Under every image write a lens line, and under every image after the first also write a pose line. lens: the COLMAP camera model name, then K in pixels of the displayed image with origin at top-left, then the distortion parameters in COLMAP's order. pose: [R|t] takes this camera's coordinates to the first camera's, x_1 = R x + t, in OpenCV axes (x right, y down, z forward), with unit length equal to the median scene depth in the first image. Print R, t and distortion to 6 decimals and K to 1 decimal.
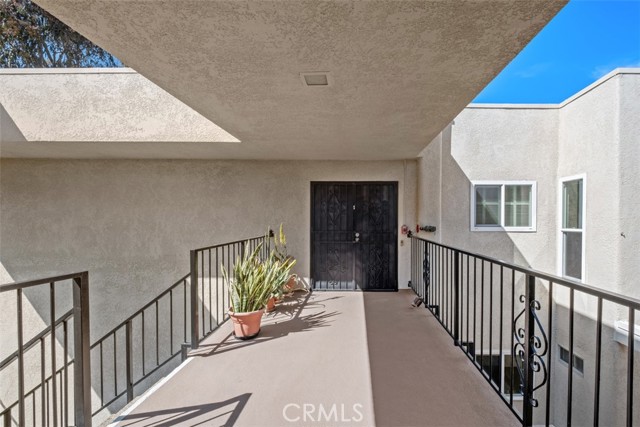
lens RADIAL K [[284.8, 0, 319.9], [0, 284.8, 223.4], [0, 0, 1]] dist [-0.002327, -0.000294]
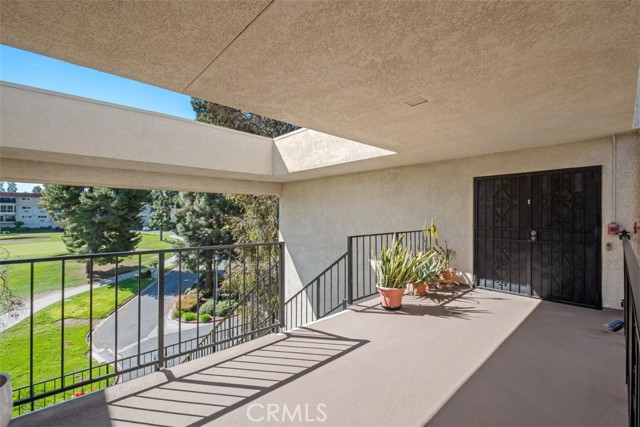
lens RADIAL K [[275.2, 0, 320.0], [0, 275.2, 213.5], [0, 0, 1]] dist [-0.000108, -0.000263]
pose [[0.692509, -0.007022, -0.721375, 0.309574], [-0.009578, 0.999775, -0.018926, 0.002940], [0.721346, 0.020015, 0.692286, -0.061352]]
